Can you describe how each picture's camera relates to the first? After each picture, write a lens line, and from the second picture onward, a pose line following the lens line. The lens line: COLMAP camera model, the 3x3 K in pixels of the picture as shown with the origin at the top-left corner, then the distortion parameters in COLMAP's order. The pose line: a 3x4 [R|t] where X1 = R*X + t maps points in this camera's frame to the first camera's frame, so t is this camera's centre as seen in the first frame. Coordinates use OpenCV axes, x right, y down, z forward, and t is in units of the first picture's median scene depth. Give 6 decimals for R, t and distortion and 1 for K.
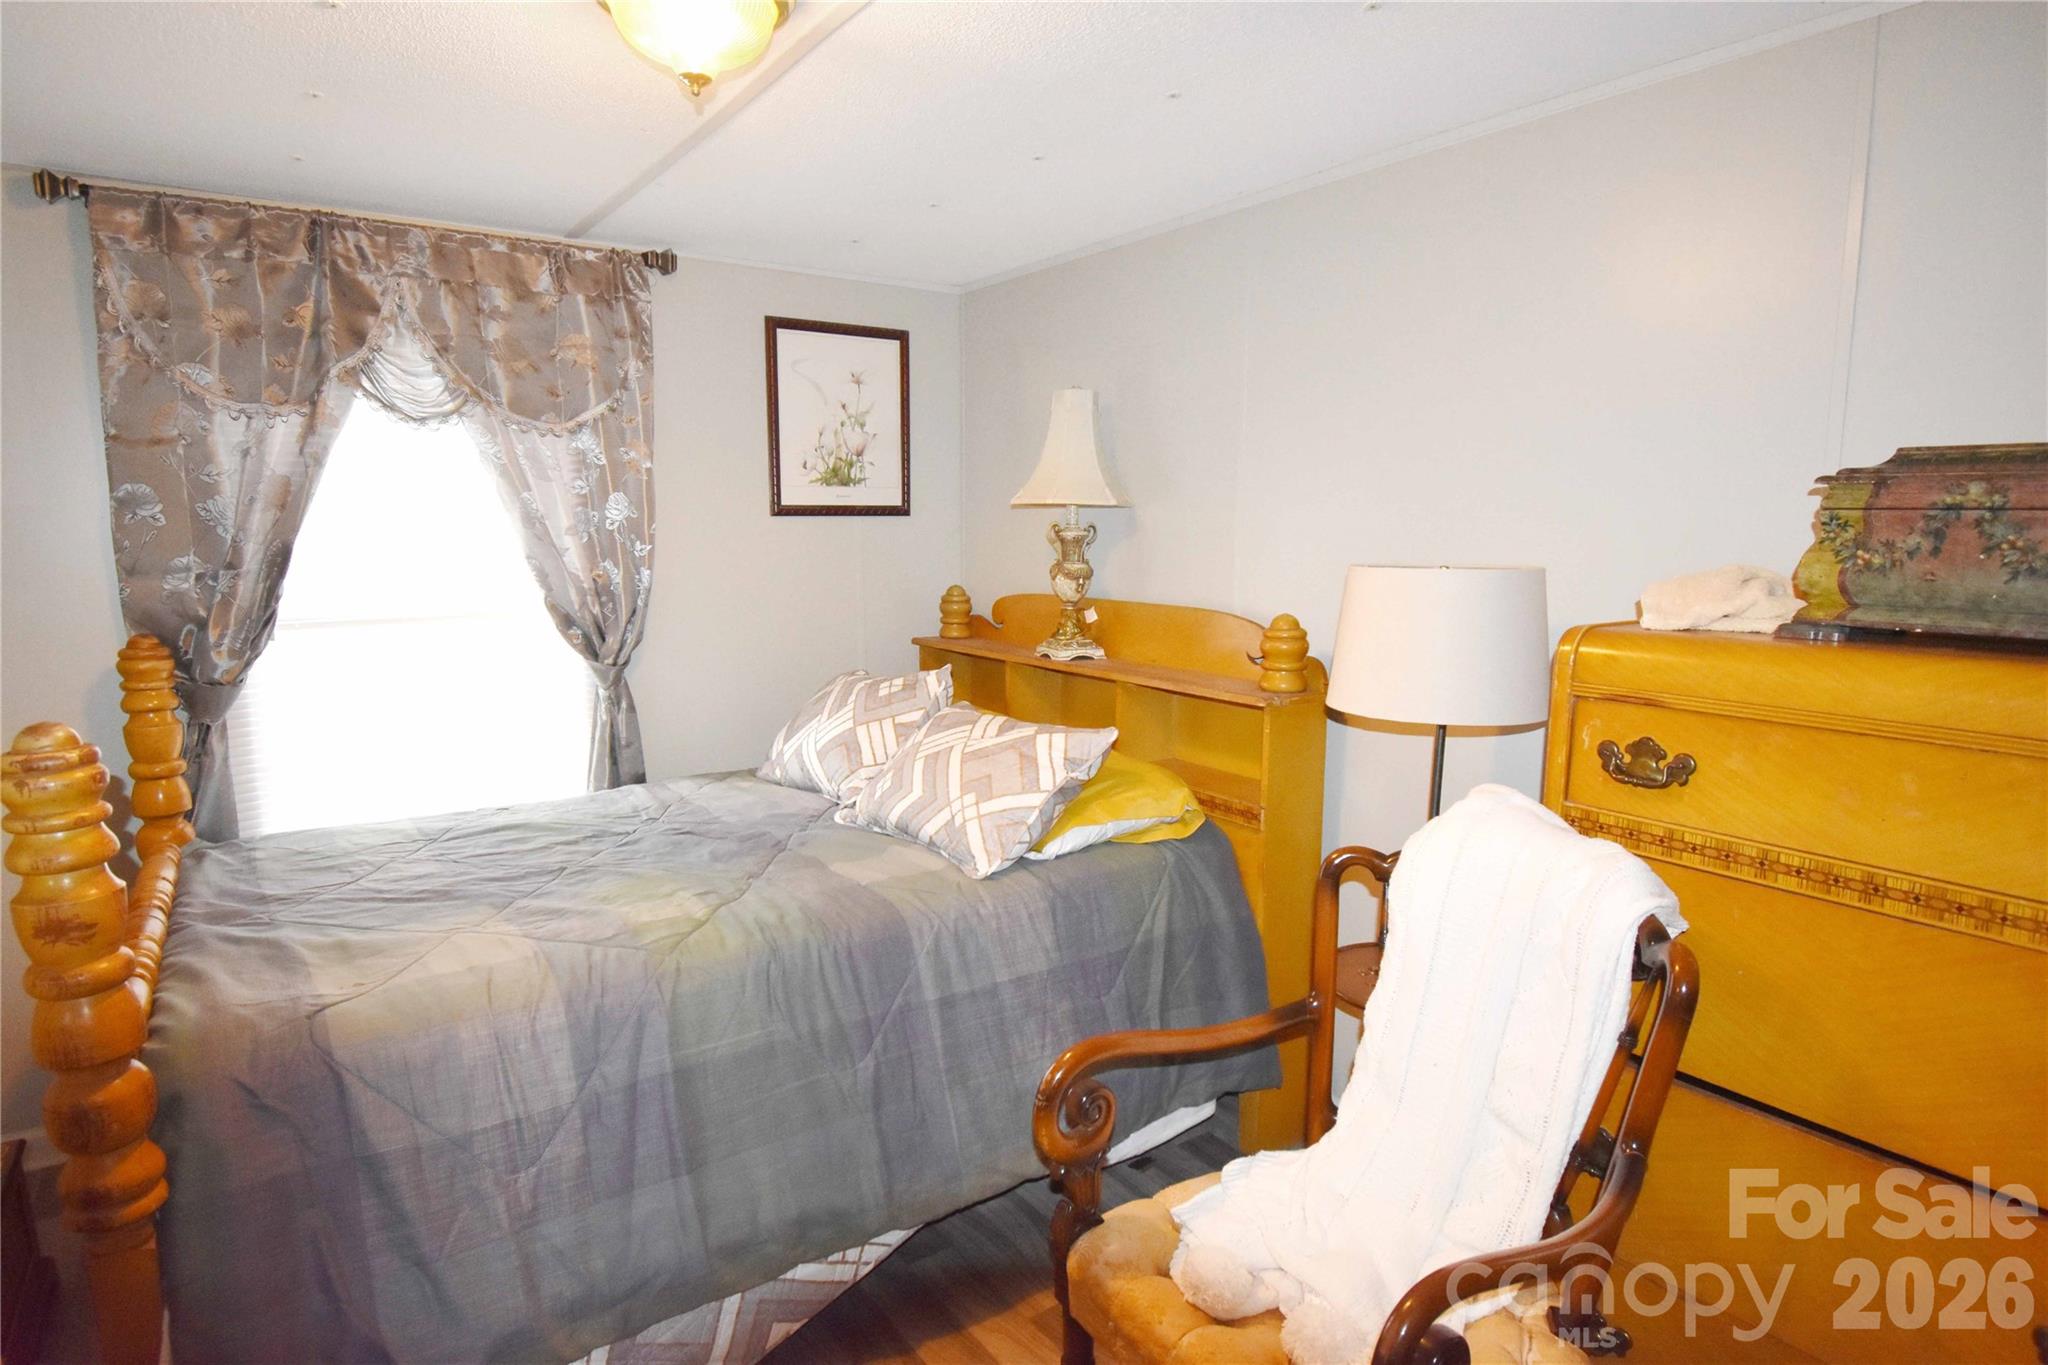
lens RADIAL K [[1060.4, 0, 1084.3], [0, 1060.4, 637.4], [0, 0, 1]] dist [0.013224, -0.020200]
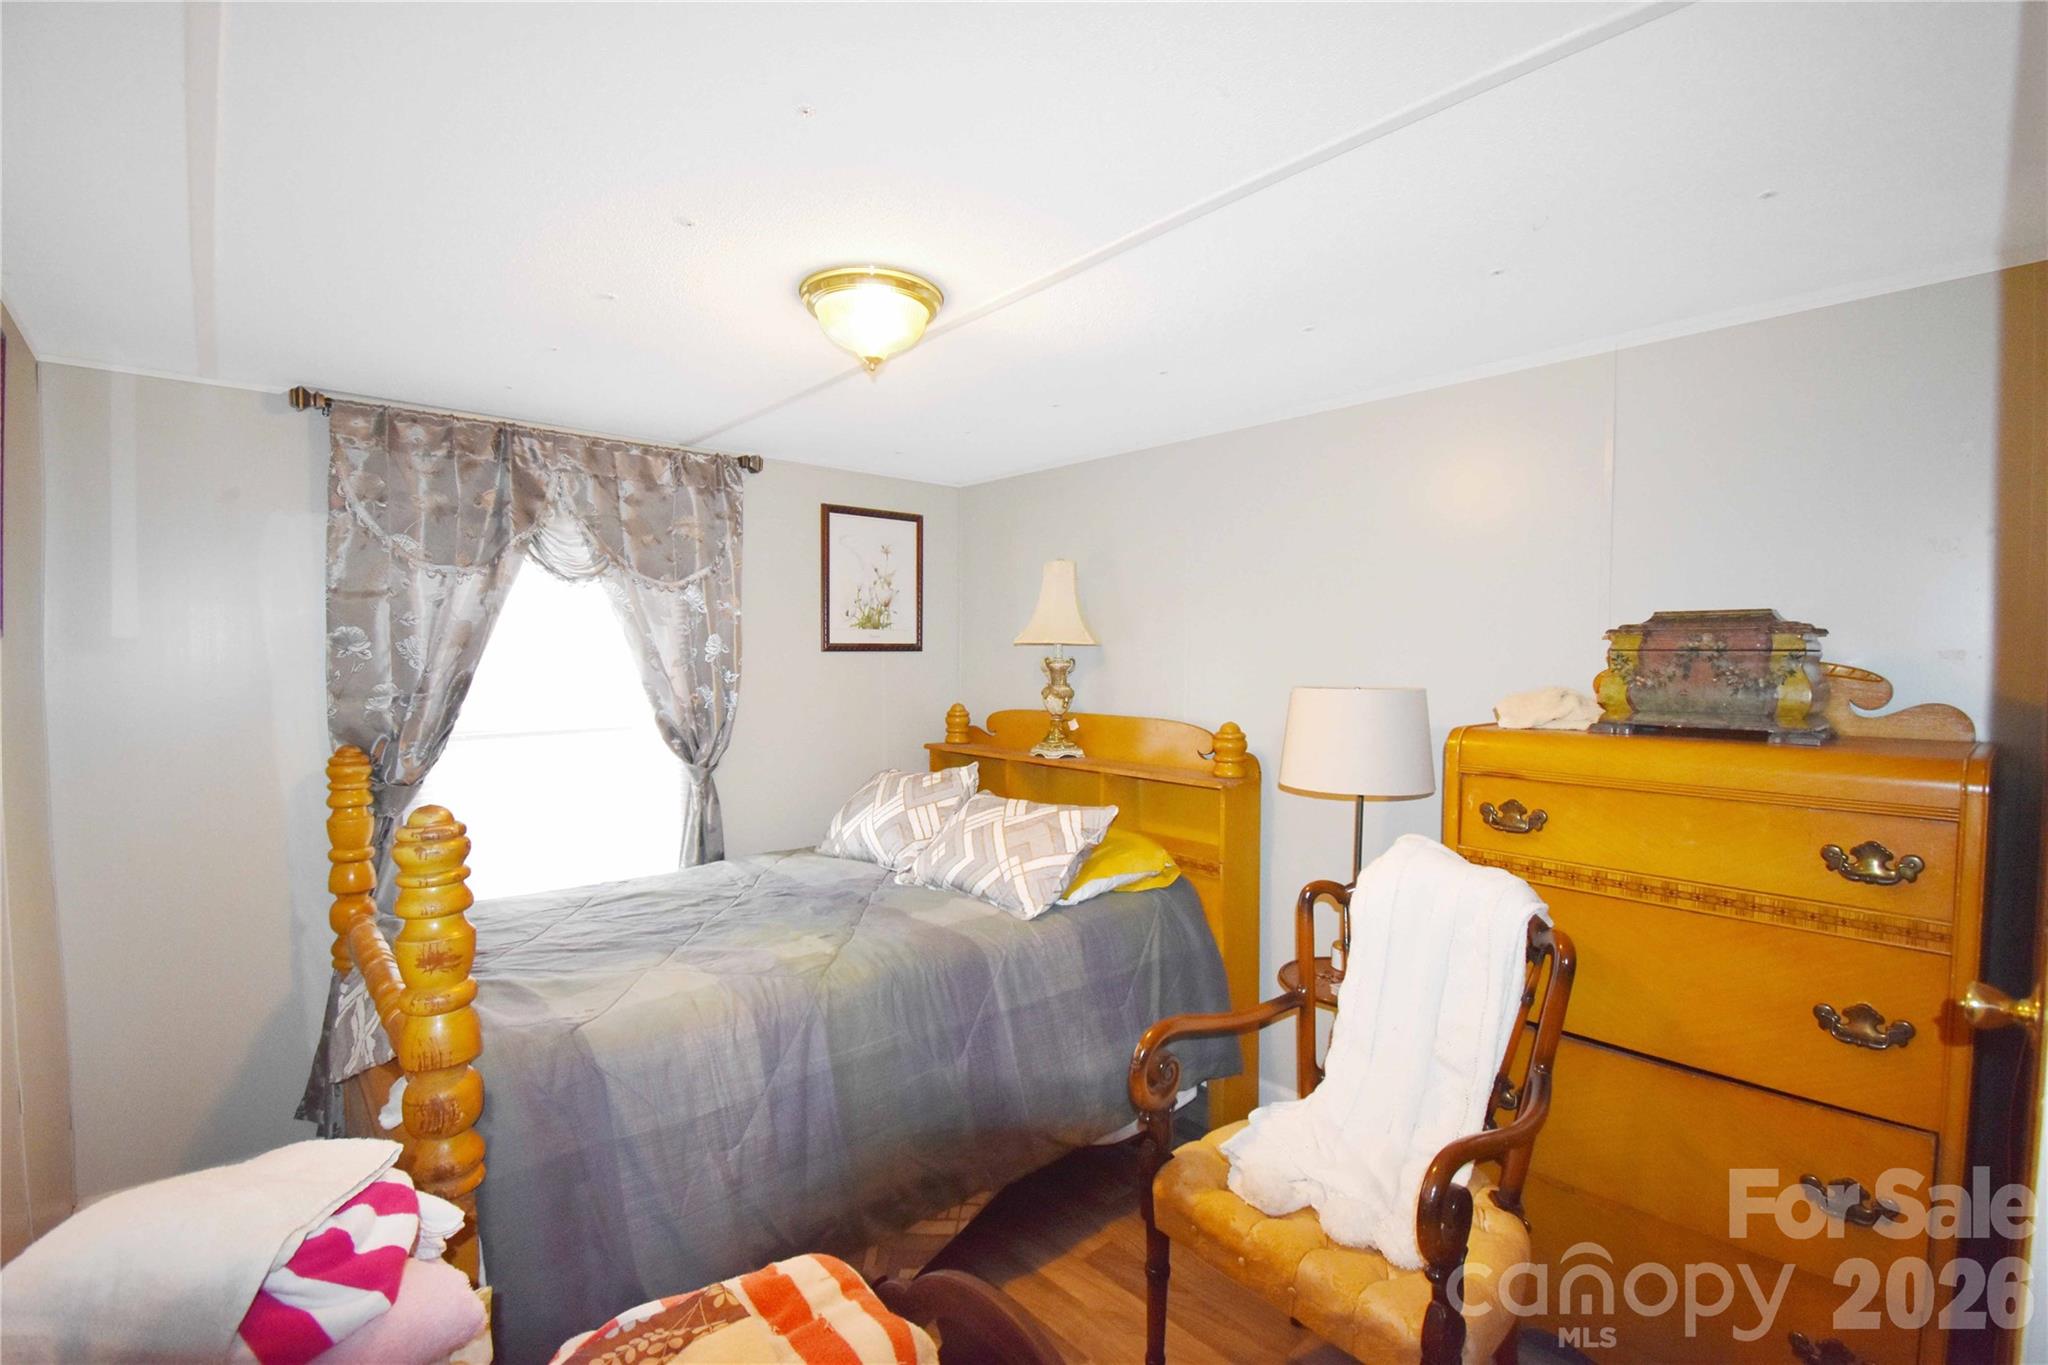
lens RADIAL K [[886.3, 0, 1022.9], [0, 886.3, 651.4], [0, 0, 1]] dist [0.019618, -0.020635]
pose [[0.994589, 0.000800, 0.103882, -0.205674], [0.010667, 0.993898, -0.109786, 0.011150], [-0.103336, 0.110300, 0.988512, -0.142436]]
